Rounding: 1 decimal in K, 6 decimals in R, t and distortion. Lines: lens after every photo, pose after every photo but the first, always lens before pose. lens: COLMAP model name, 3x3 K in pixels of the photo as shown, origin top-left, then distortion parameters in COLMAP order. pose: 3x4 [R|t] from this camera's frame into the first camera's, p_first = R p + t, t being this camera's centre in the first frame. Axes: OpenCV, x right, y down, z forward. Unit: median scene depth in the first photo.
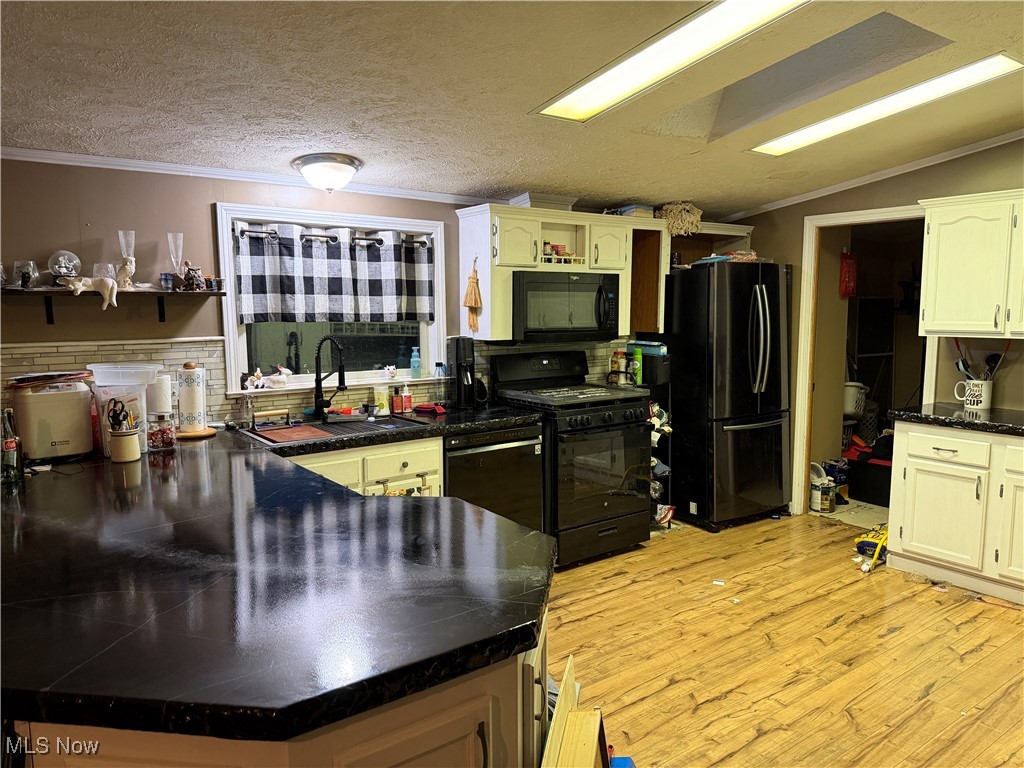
lens RADIAL K [[722.3, 0, 512.0], [0, 722.3, 384.0], [0, 0, 1]] dist [0.215975, -0.255320]
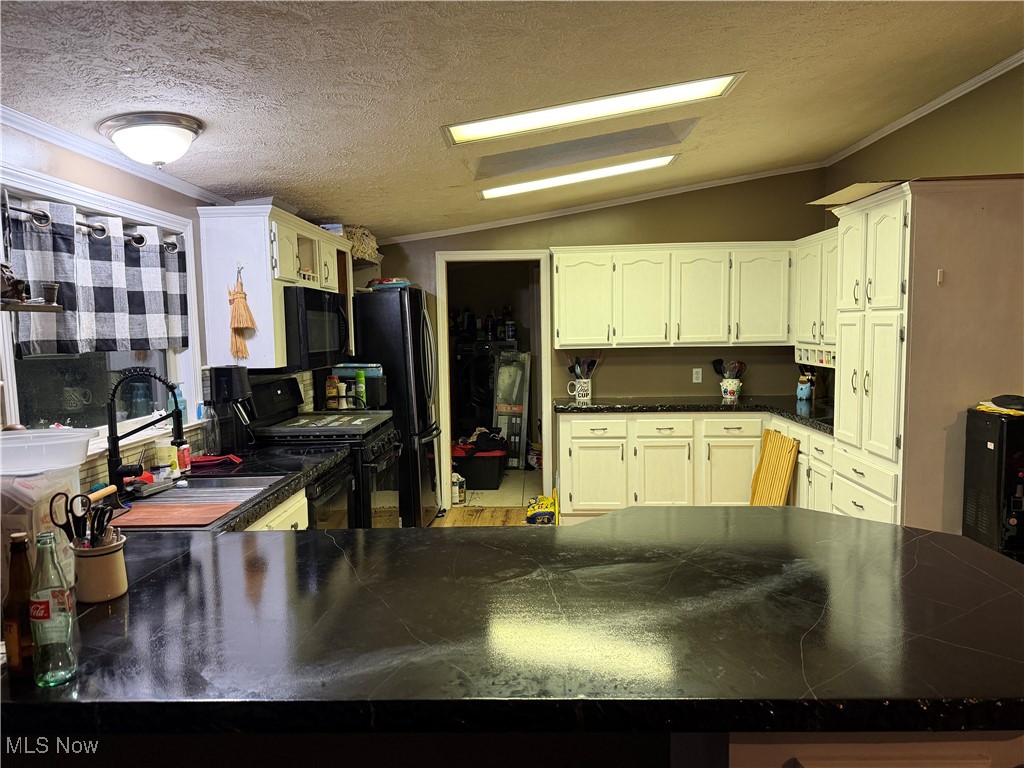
lens RADIAL K [[718.3, 0, 512.0], [0, 718.3, 384.0], [0, 0, 1]] dist [0.036050, -0.002712]
pose [[0.621366, -0.070507, 0.780342, -0.516216], [0.100437, 0.994894, 0.009917, -0.023088], [-0.777057, 0.072213, 0.625274, 0.277144]]
